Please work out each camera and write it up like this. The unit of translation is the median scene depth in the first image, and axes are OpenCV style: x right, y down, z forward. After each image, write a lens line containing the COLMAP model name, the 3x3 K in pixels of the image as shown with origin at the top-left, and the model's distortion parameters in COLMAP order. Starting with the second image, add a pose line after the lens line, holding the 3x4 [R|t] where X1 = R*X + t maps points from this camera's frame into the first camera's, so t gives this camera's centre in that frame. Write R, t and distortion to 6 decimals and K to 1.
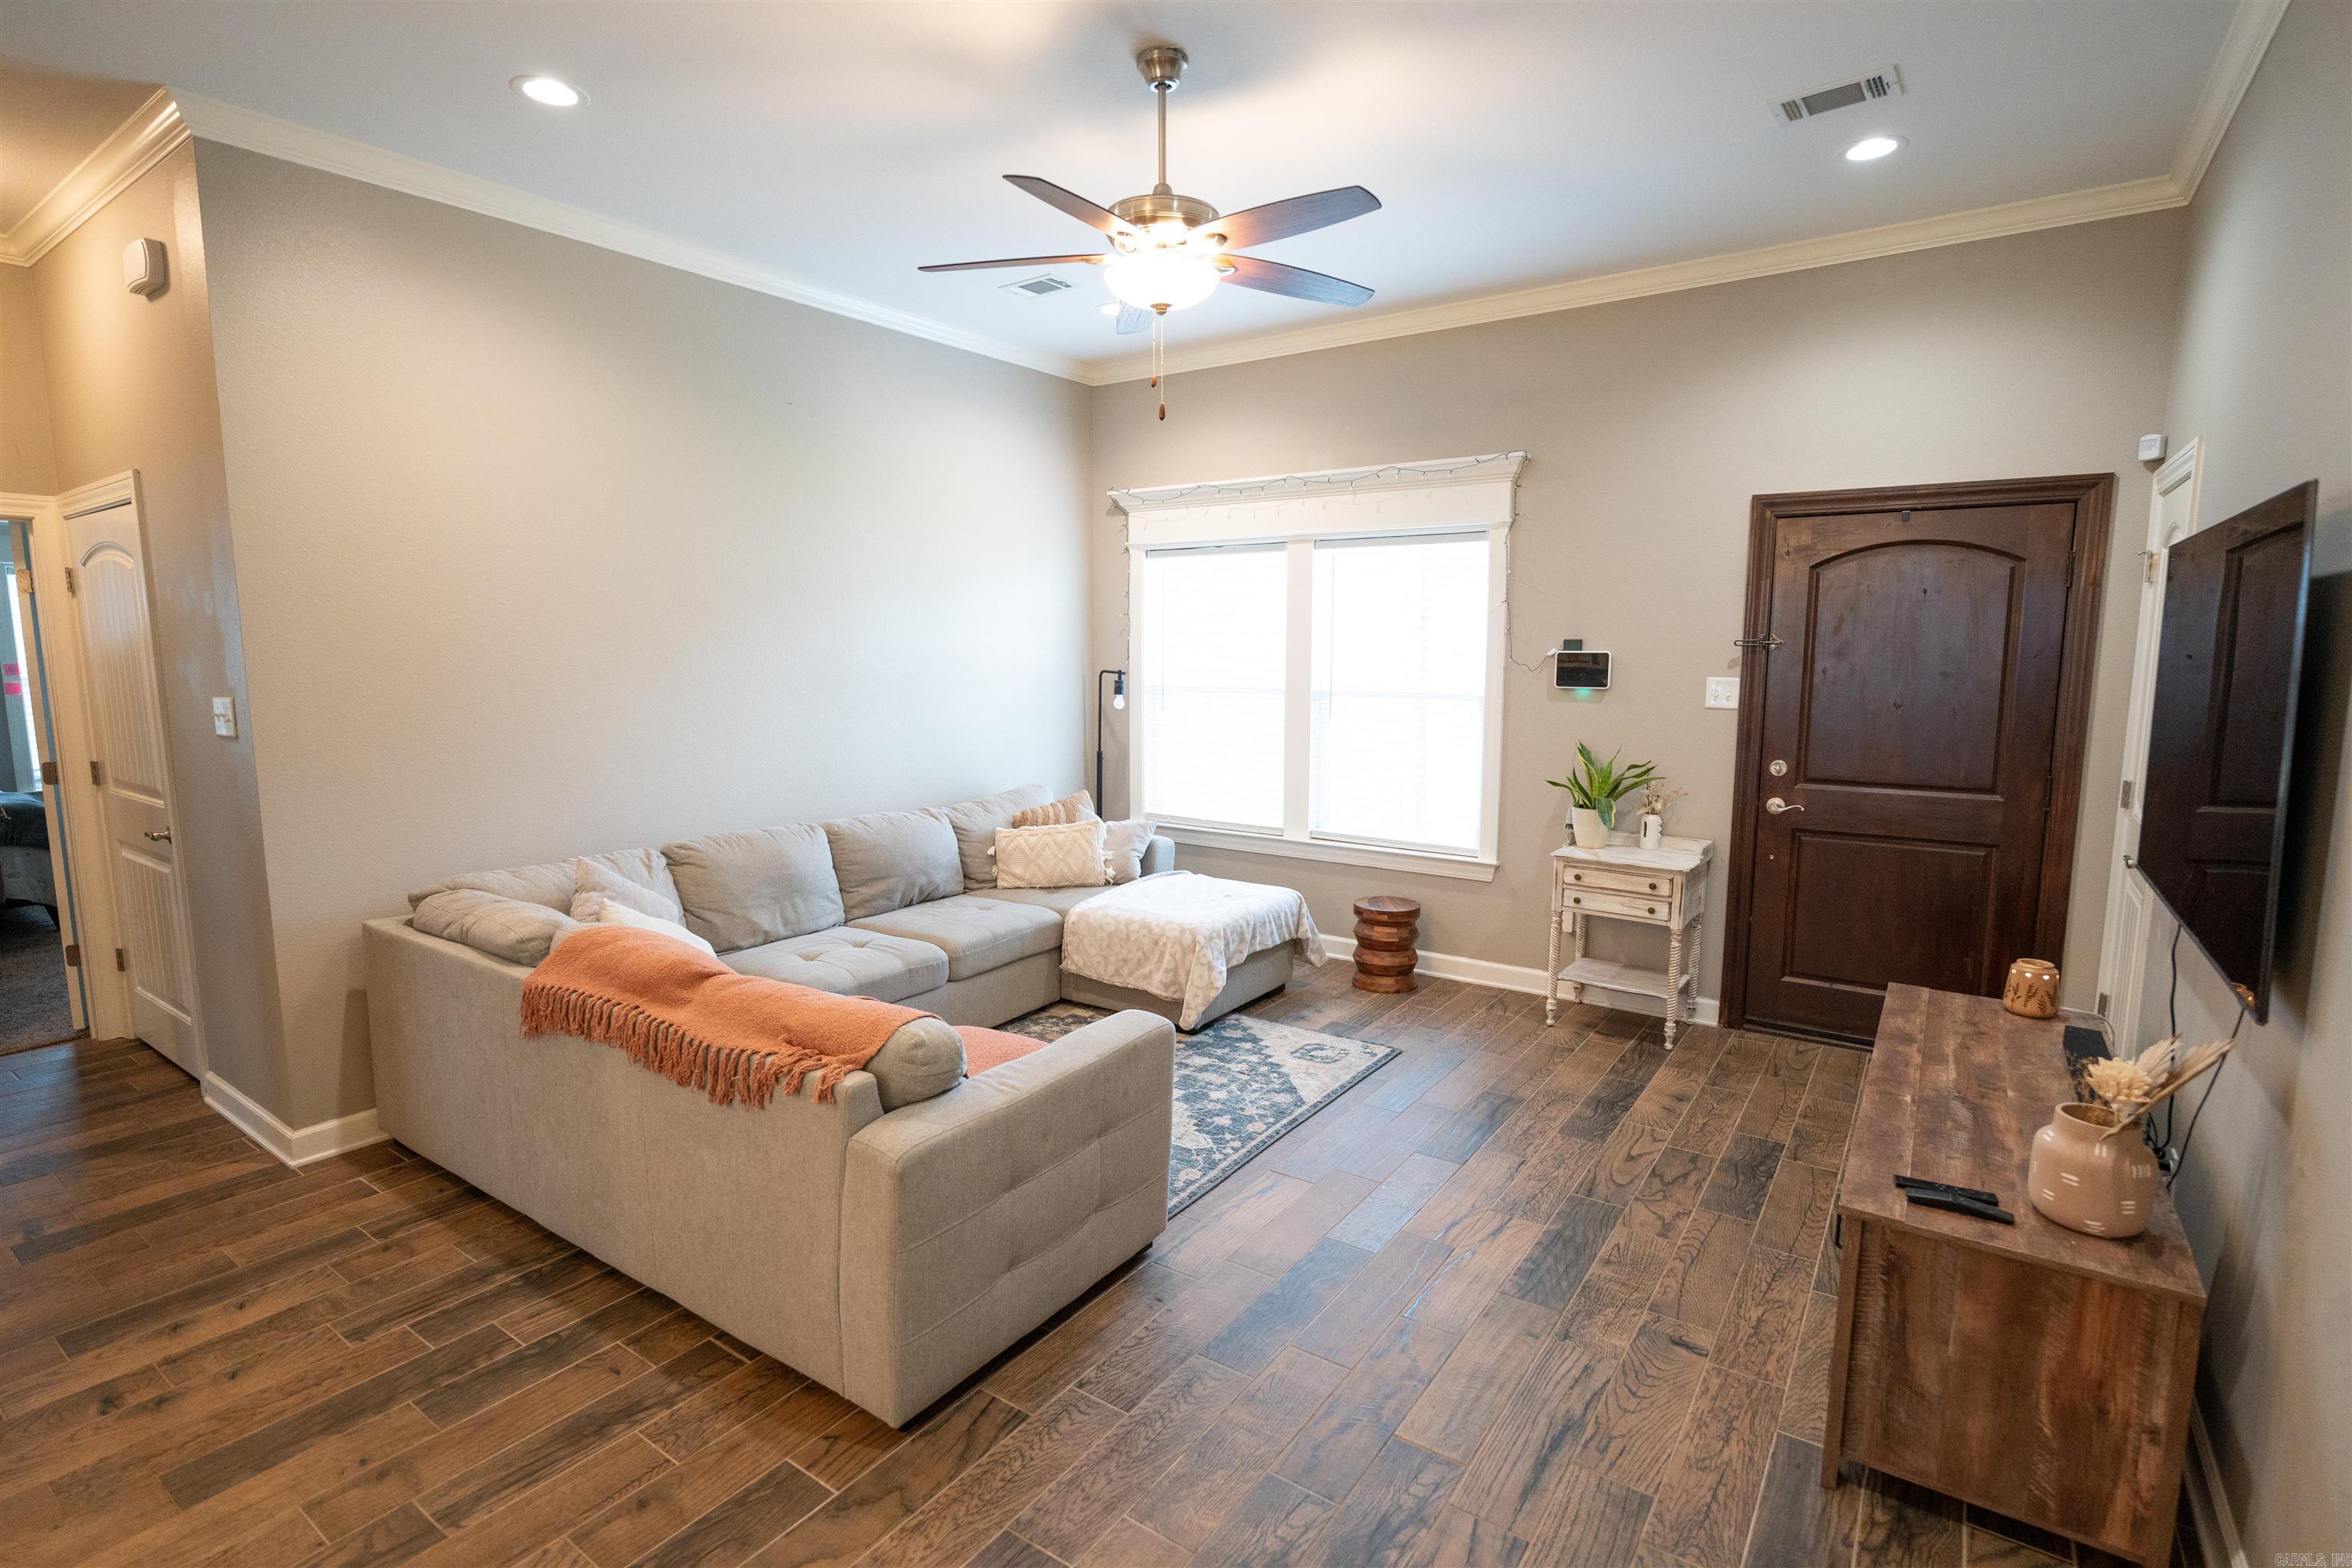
lens RADIAL K [[1126.2, 0, 1173.4], [0, 1126.2, 786.9], [0, 0, 1]] dist [-0.006220, -0.000730]
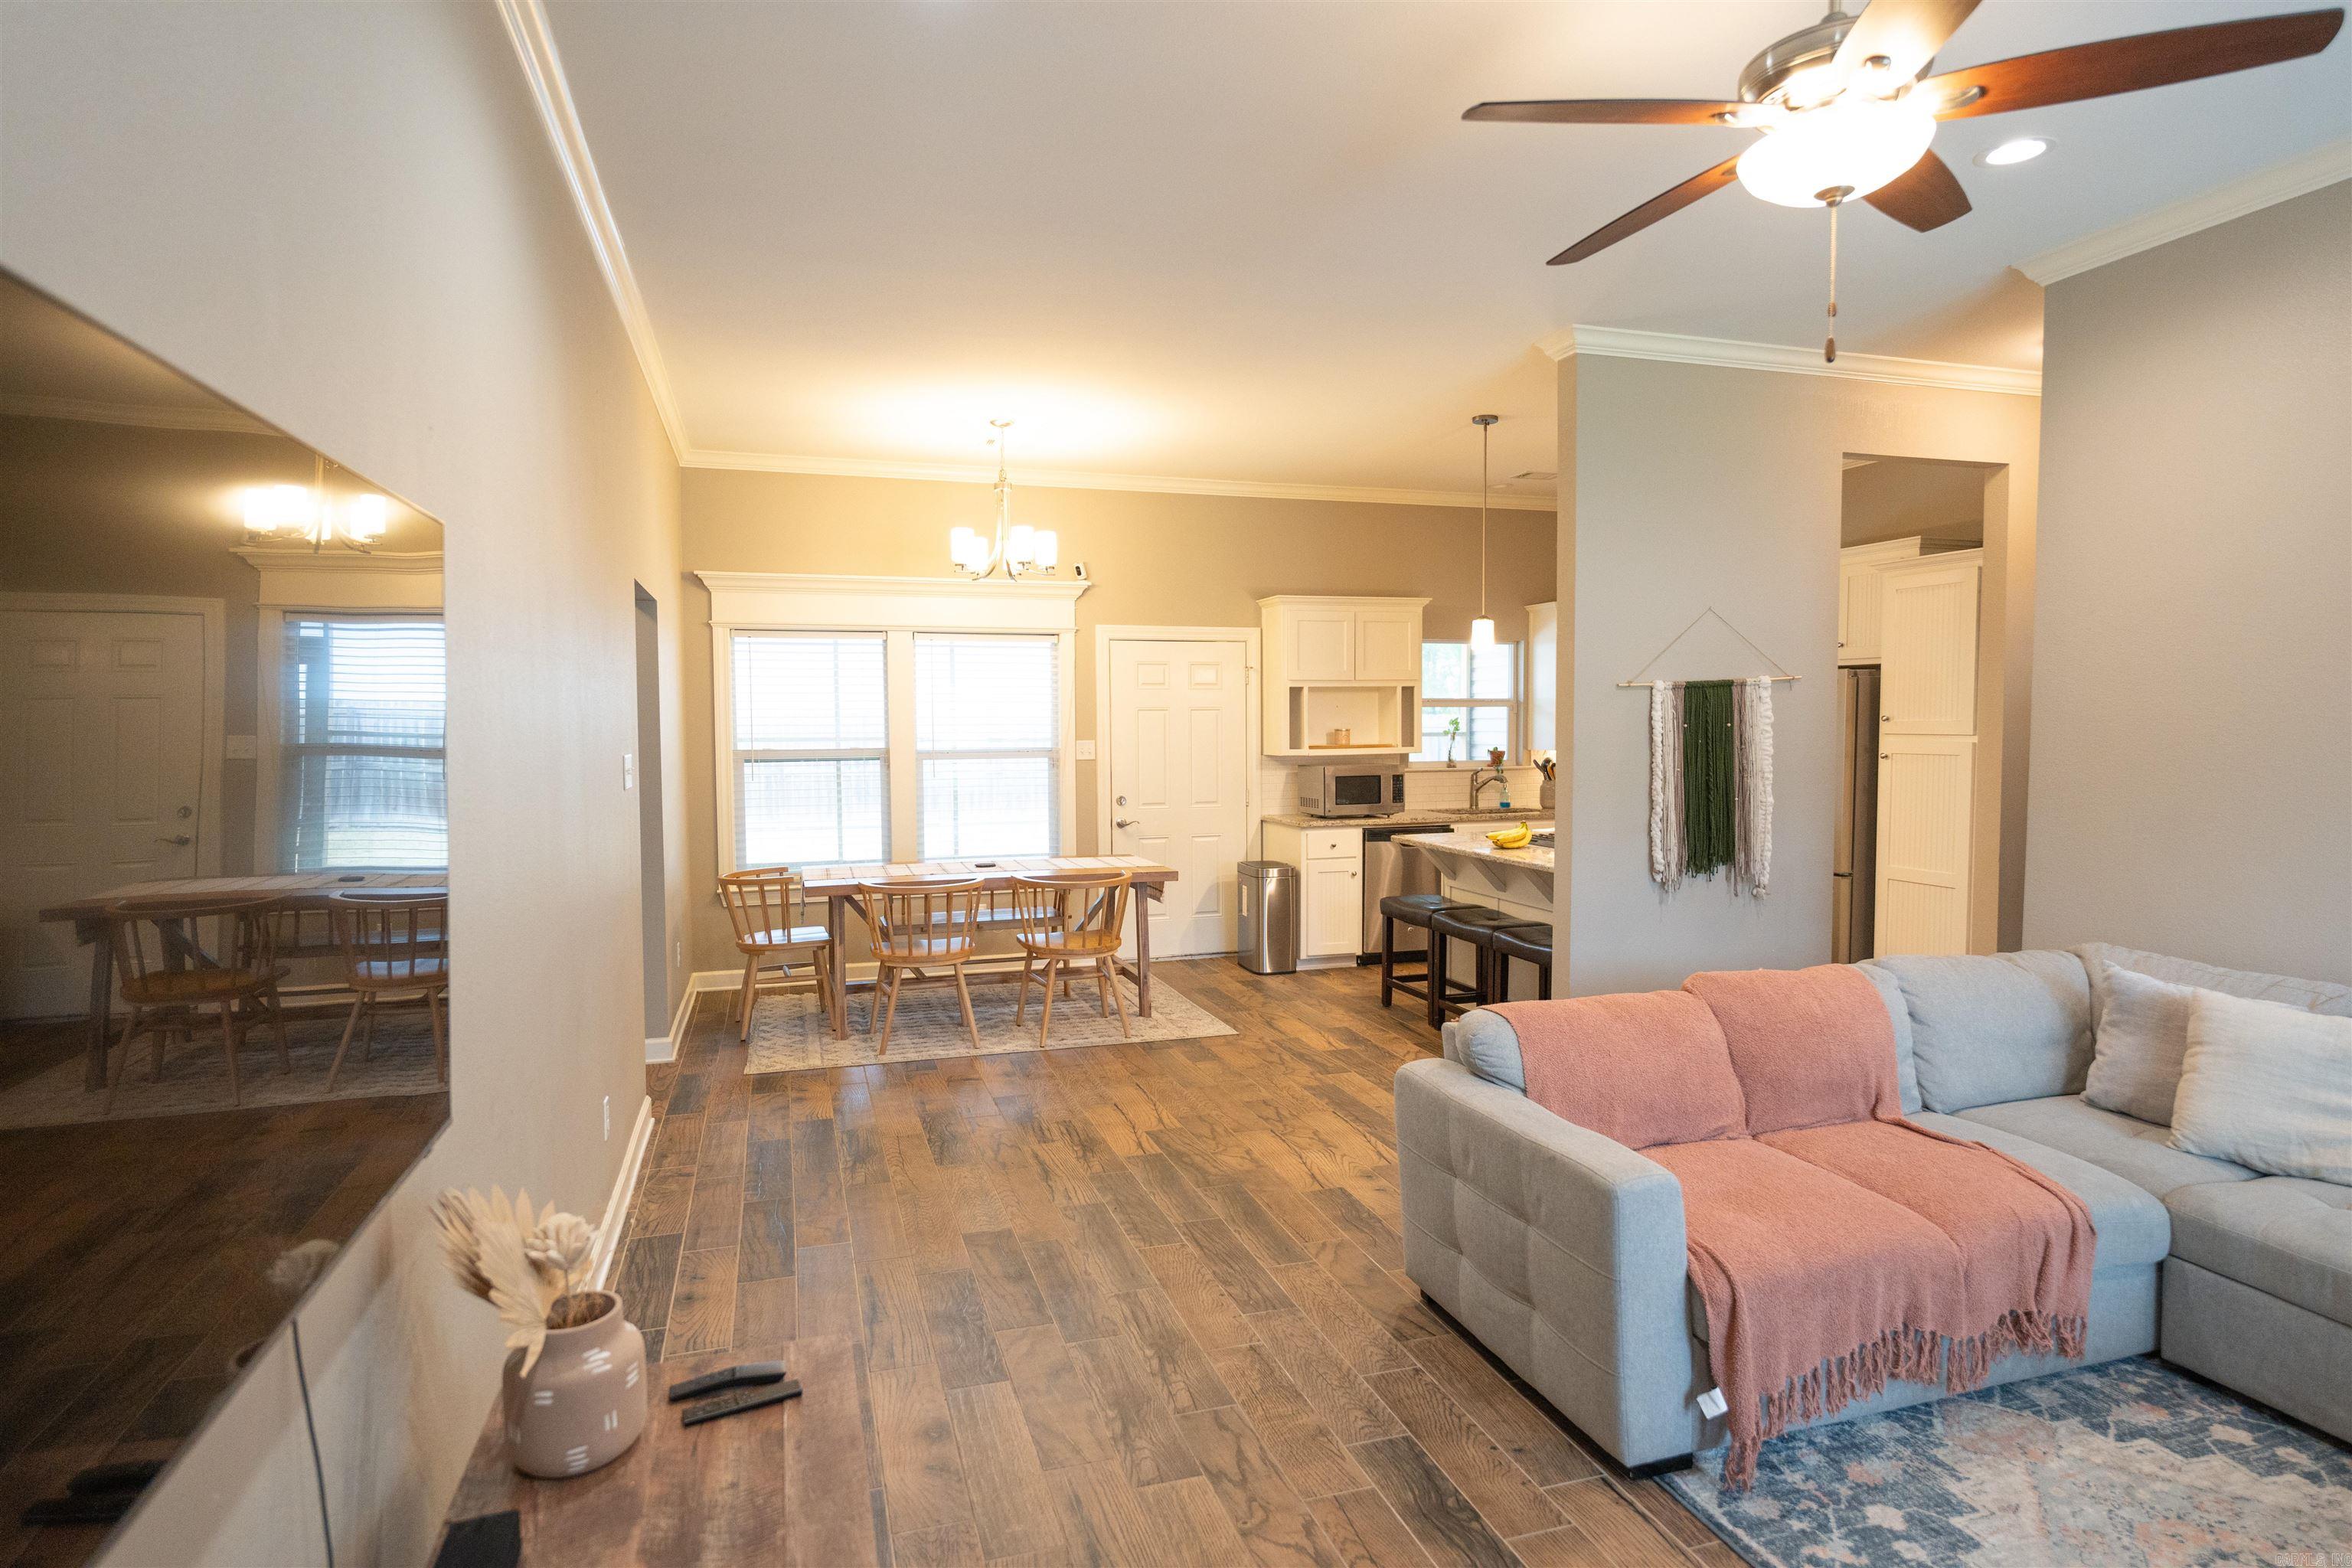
lens RADIAL K [[1241.6, 0, 1166.9], [0, 1241.6, 784.4], [0, 0, 1]] dist [-0.000421, -0.000896]
pose [[-0.610749, 0.046441, -0.790461, 0.644238], [-0.096268, 0.986518, 0.132342, -0.112130], [0.785950, 0.156924, -0.598044, 0.924591]]
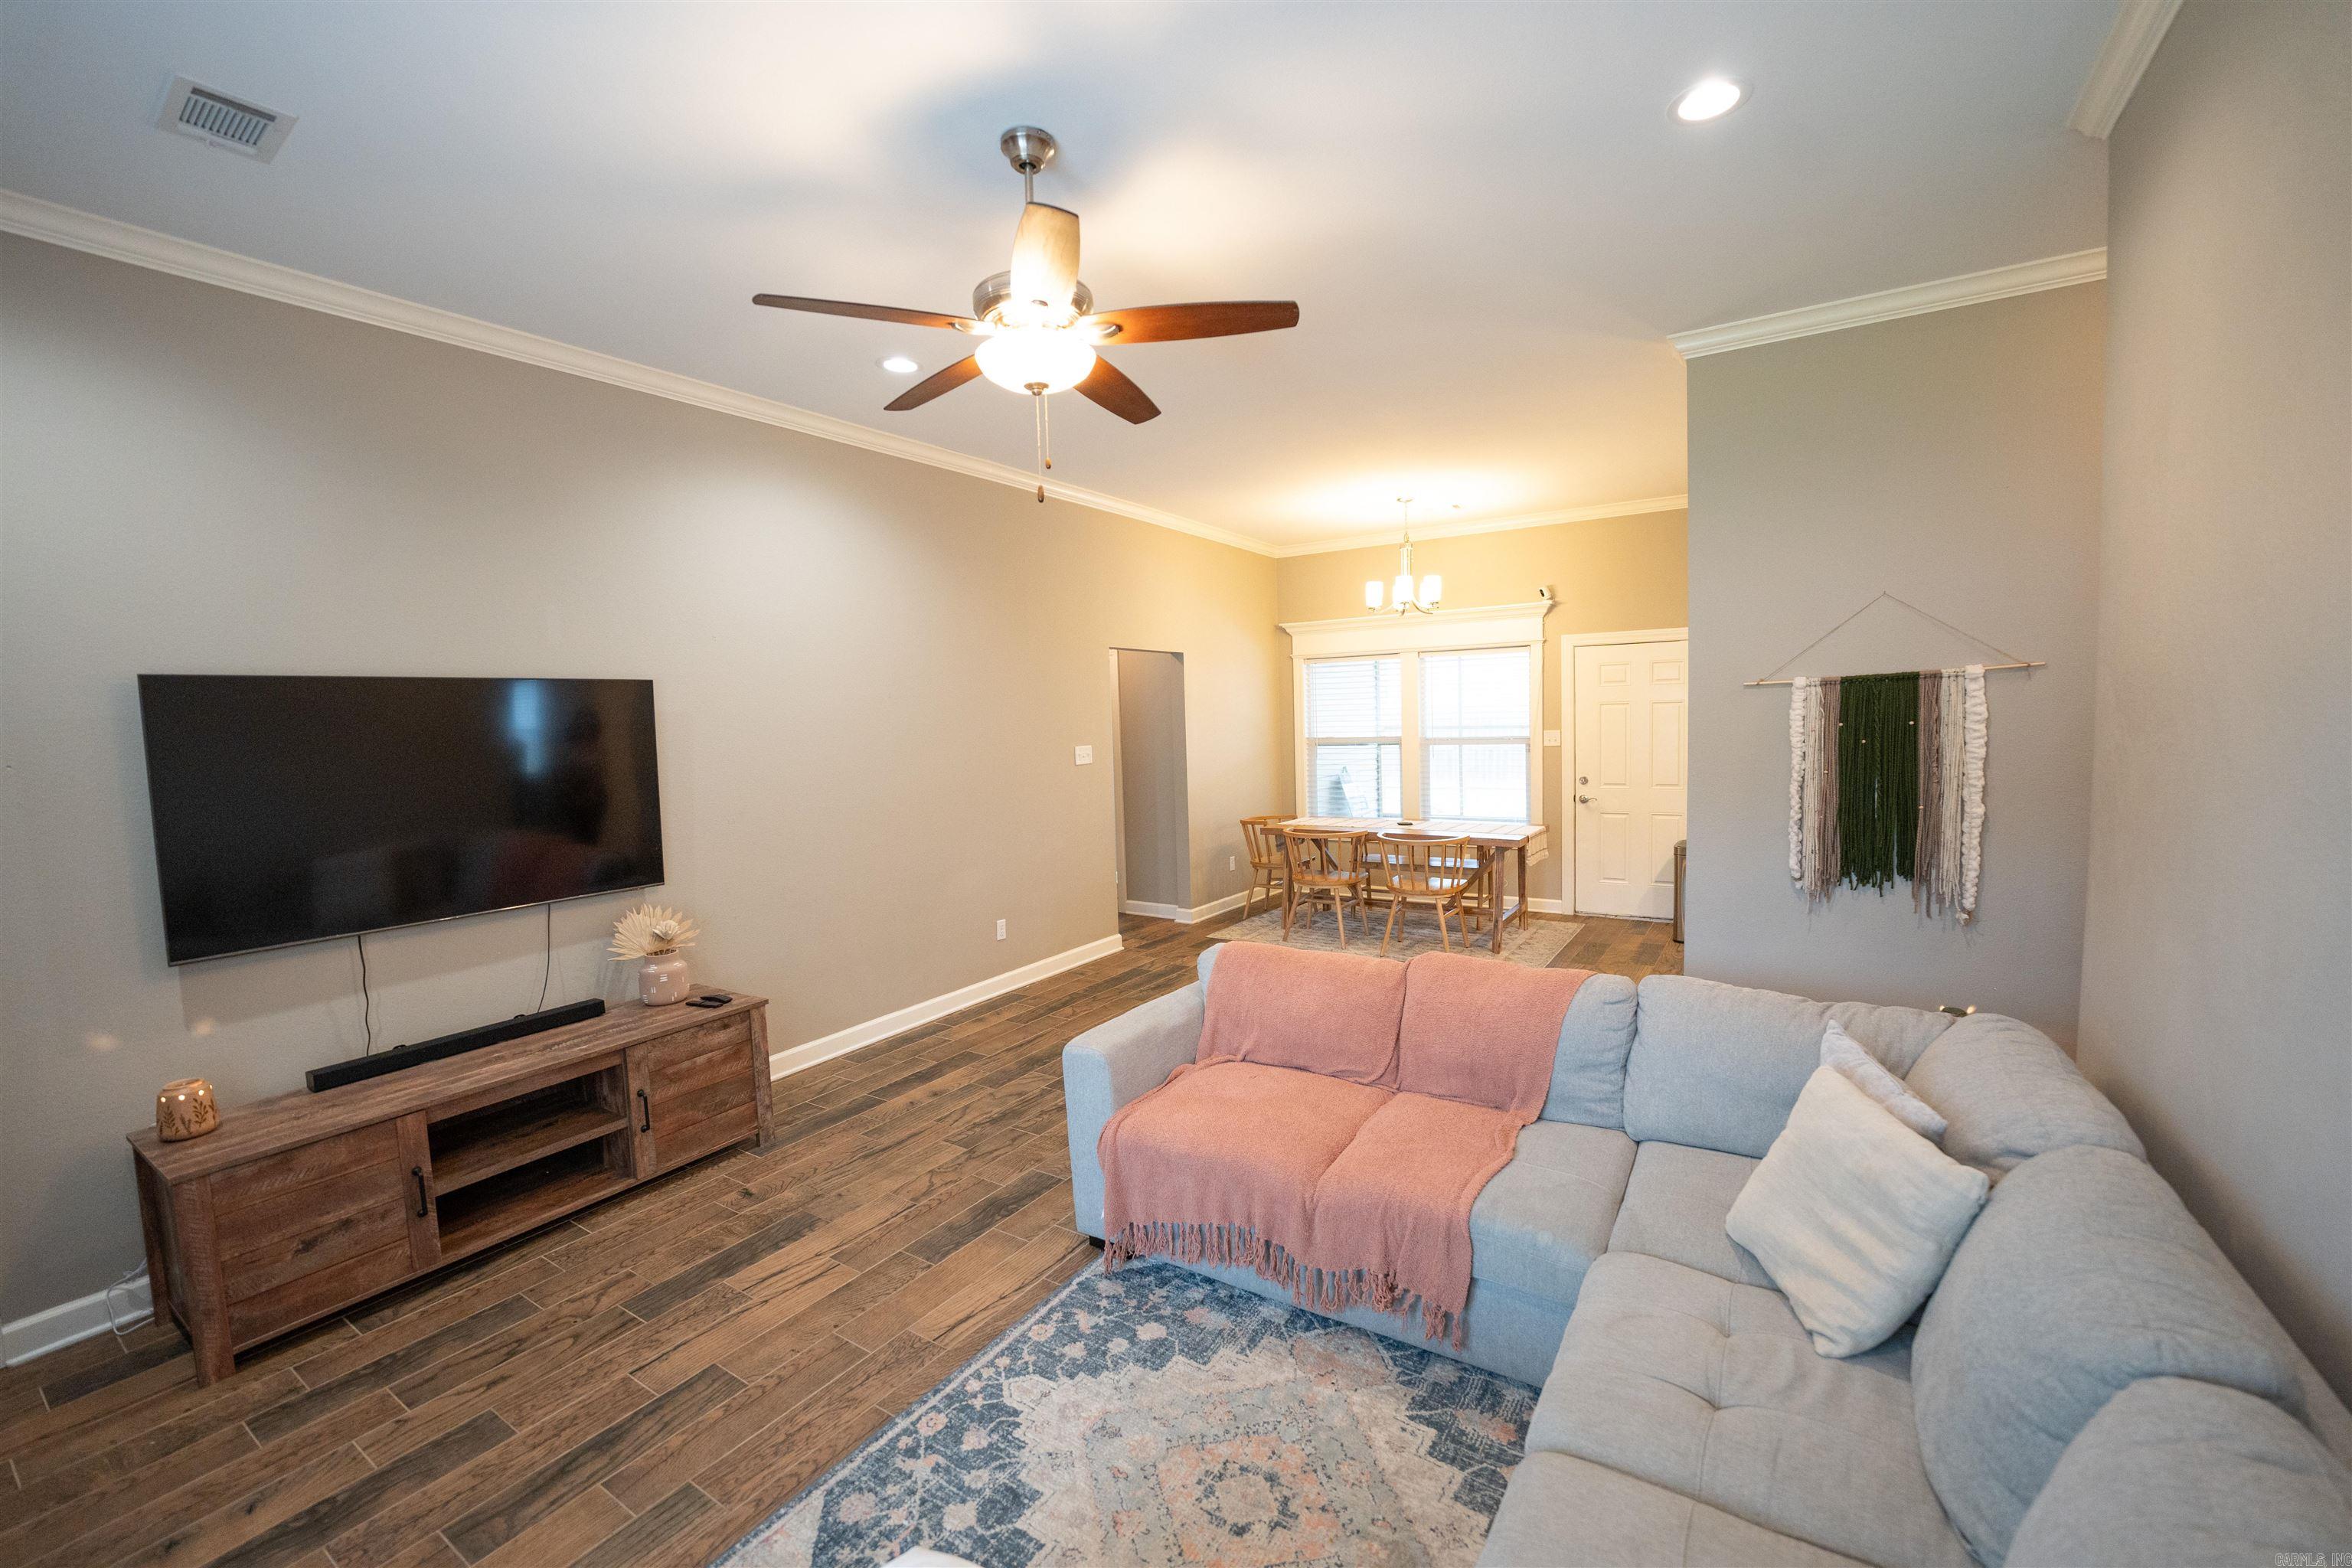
lens RADIAL K [[953.2, 0, 1176.0], [0, 953.2, 784.0], [0, 0, 1]] dist [-0.030194, 0.004192]
pose [[-0.998901, 0.032056, -0.034186, -0.069817], [0.024550, 0.979300, 0.200921, -0.198868], [0.039919, 0.199860, -0.979011, 1.460087]]
